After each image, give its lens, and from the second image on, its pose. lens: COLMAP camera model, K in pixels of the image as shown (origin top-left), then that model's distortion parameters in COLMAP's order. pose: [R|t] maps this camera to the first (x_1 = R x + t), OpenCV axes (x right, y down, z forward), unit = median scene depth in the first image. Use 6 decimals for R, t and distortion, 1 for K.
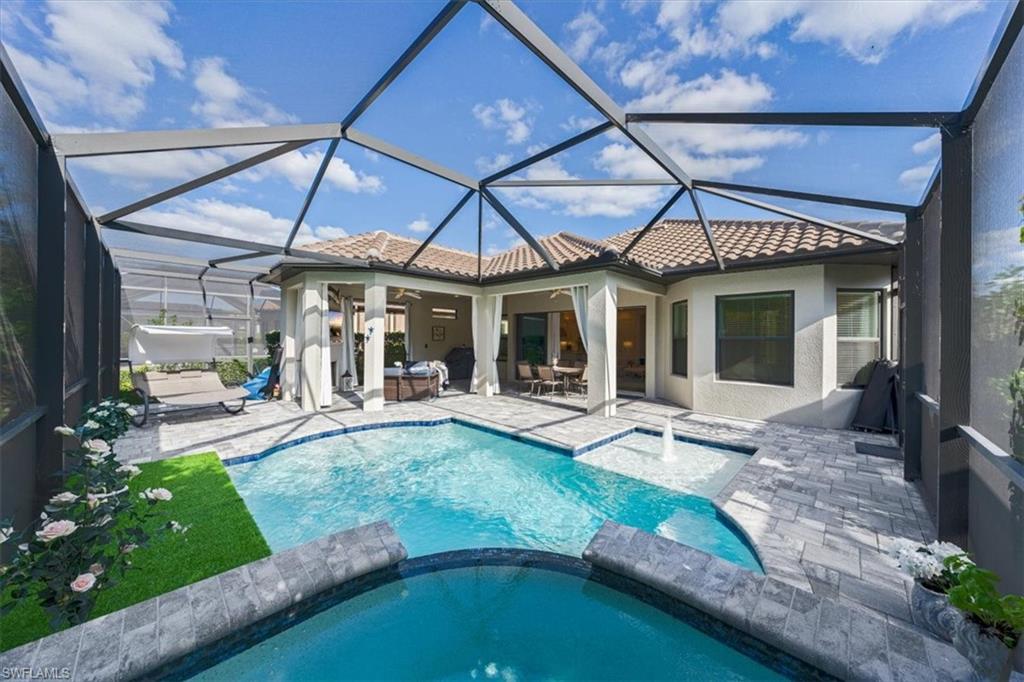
lens RADIAL K [[348.8, 0, 512.6], [0, 348.8, 340.4], [0, 0, 1]] dist [-0.001213, -0.000264]
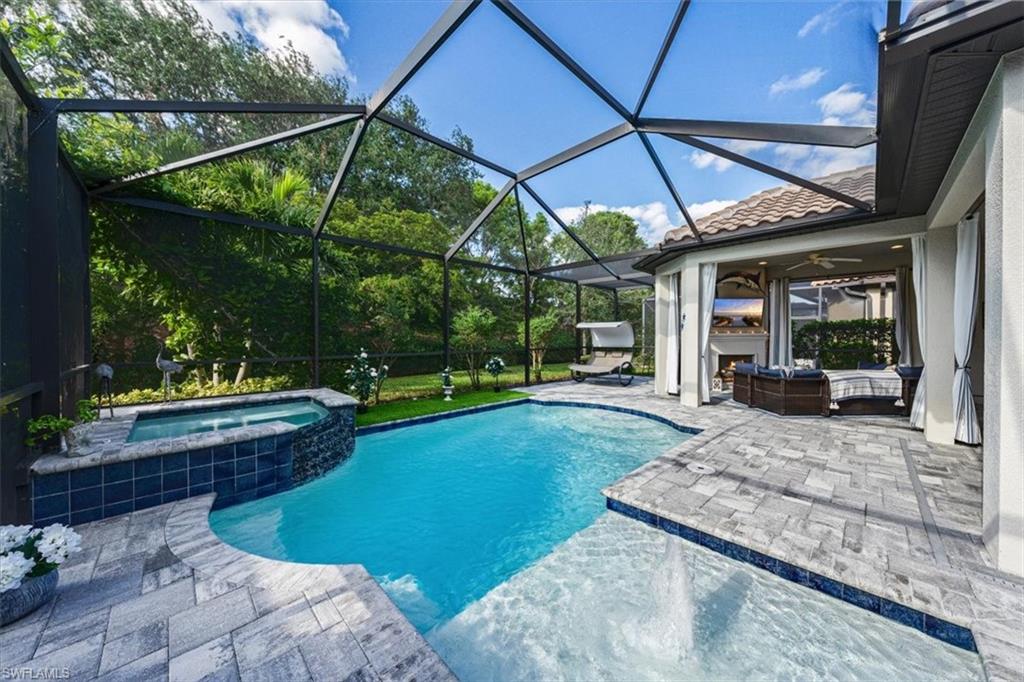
lens RADIAL K [[350.9, 0, 516.4], [0, 350.9, 333.7], [0, 0, 1]] dist [-0.001113, -0.000018]
pose [[-0.017956, -0.016946, -0.999695, 1.148941], [-0.003188, 0.999852, -0.016892, 0.067812], [0.999834, 0.002883, -0.018008, 1.239775]]
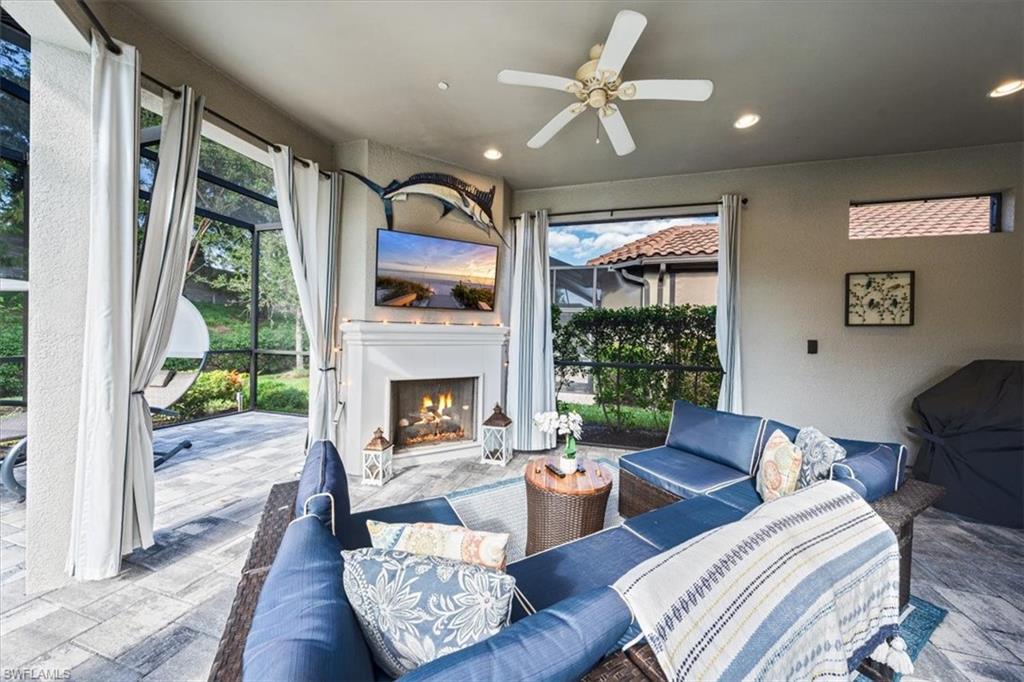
lens RADIAL K [[350.9, 0, 516.4], [0, 350.9, 333.7], [0, 0, 1]] dist [-0.001113, -0.000018]
pose [[0.470983, -0.007530, -0.882110, -0.446274], [-0.016481, 0.999714, -0.017333, 0.054122], [0.881988, 0.022702, 0.470724, 2.539620]]
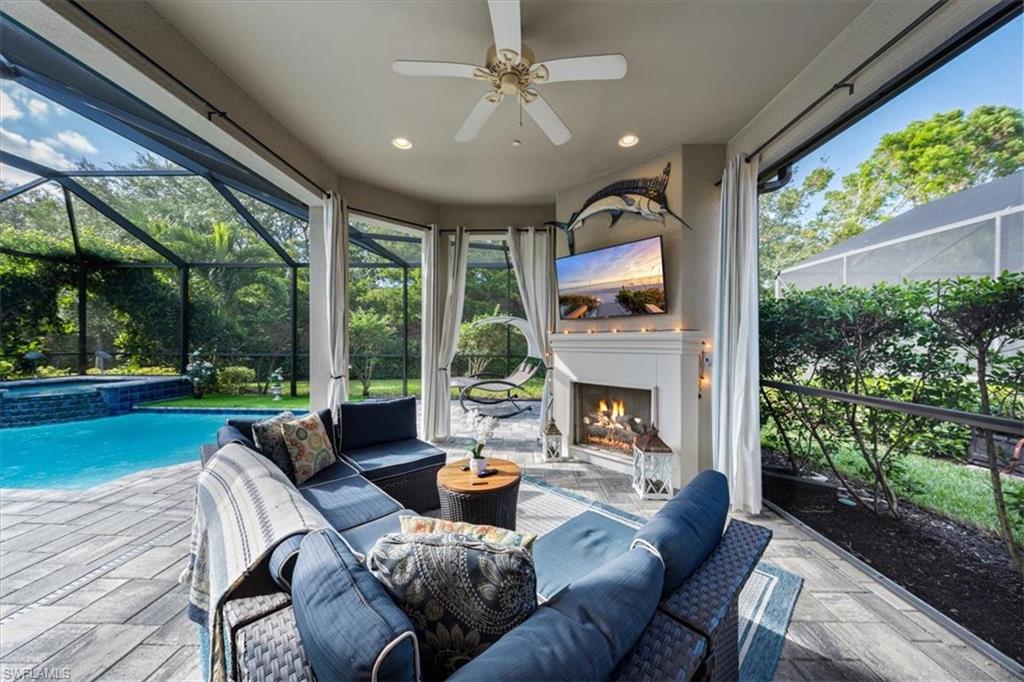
lens RADIAL K [[348.8, 0, 512.6], [0, 348.8, 340.4], [0, 0, 1]] dist [-0.001213, -0.000264]
pose [[-0.733567, -0.018218, -0.679373, -0.539809], [-0.016575, 0.999823, -0.008913, 0.051571], [0.679415, 0.004723, -0.733739, 3.416841]]
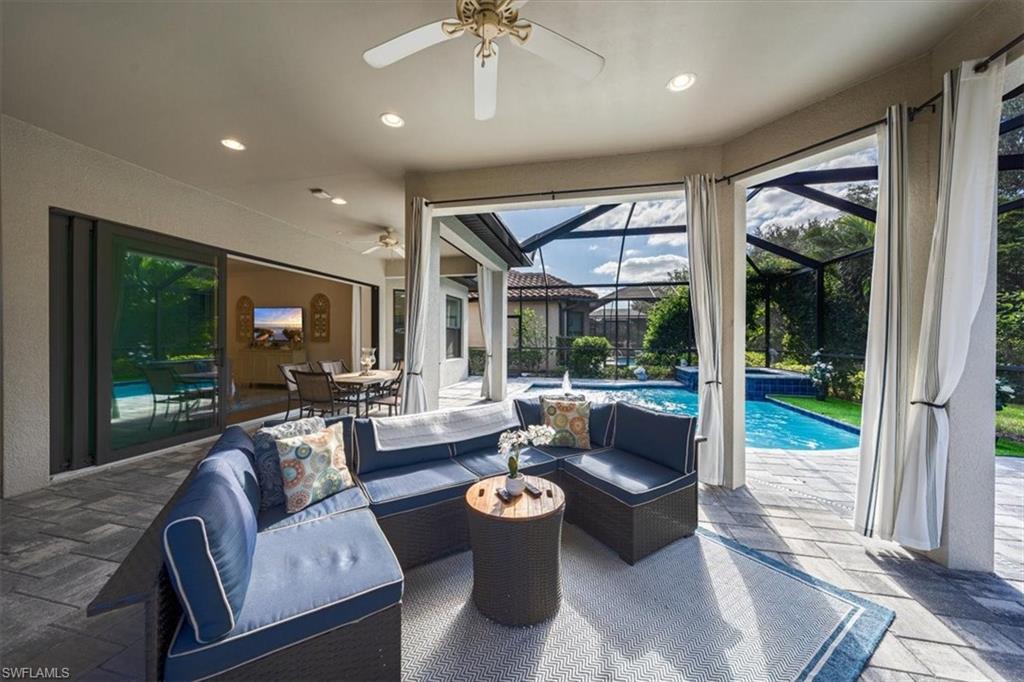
lens RADIAL K [[348.8, 0, 512.6], [0, 348.8, 340.4], [0, 0, 1]] dist [-0.001213, -0.000264]
pose [[-0.528218, -0.020383, 0.848864, -1.393216], [-0.008283, 0.999788, 0.018853, 0.039482], [-0.849068, 0.002927, -0.528275, 3.196922]]
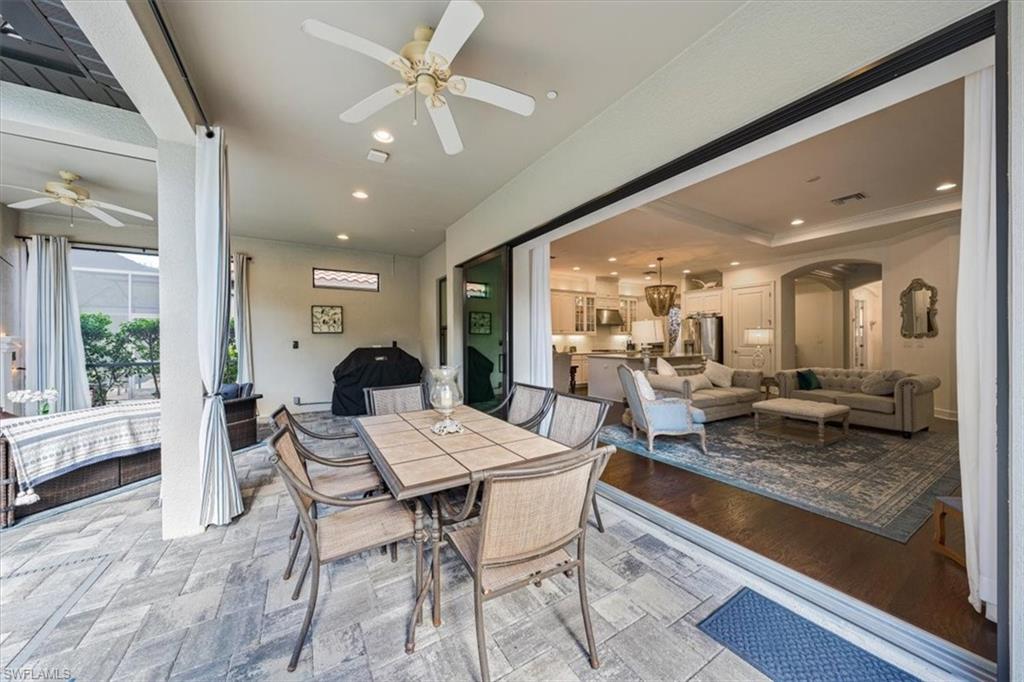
lens RADIAL K [[348.8, 0, 512.6], [0, 348.8, 340.4], [0, 0, 1]] dist [-0.001213, -0.000264]
pose [[0.967431, -0.018760, -0.252440, 0.629984], [0.017896, 0.999824, -0.005718, 0.068322], [0.252503, 0.001014, 0.967596, 2.285039]]
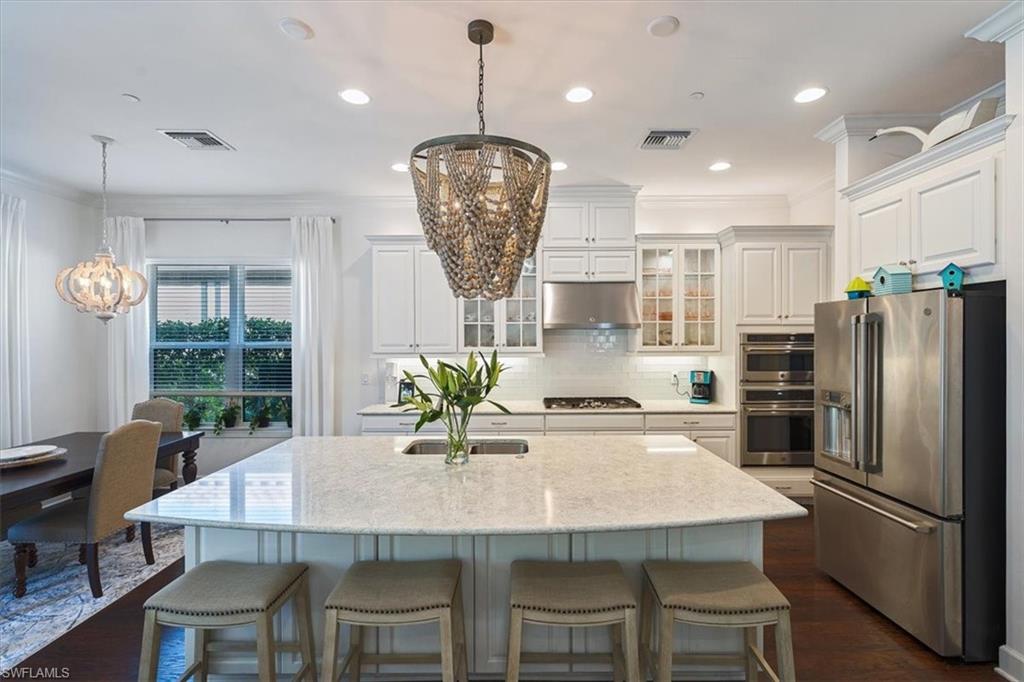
lens RADIAL K [[464.2, 0, 512.0], [0, 464.2, 338.0], [0, 0, 1]] dist [0.002706, 0.000206]
pose [[0.693886, -0.016030, -0.719907, 1.477108], [0.011159, 0.999872, -0.011509, -0.020891], [0.719999, -0.000047, 0.693975, 4.280836]]
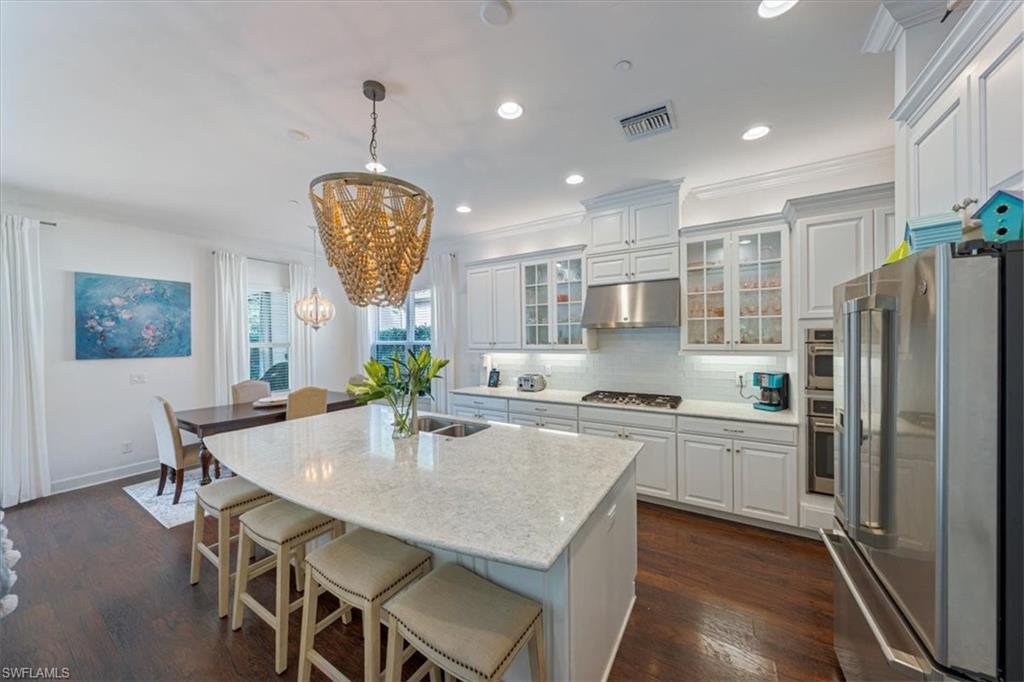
lens RADIAL K [[348.8, 0, 512.6], [0, 348.8, 340.4], [0, 0, 1]] dist [-0.001213, -0.000264]
pose [[0.209199, -0.008858, -0.977833, 1.616958], [0.011908, 0.999908, -0.006511, -0.019735], [0.977801, -0.010282, 0.209286, 4.799966]]
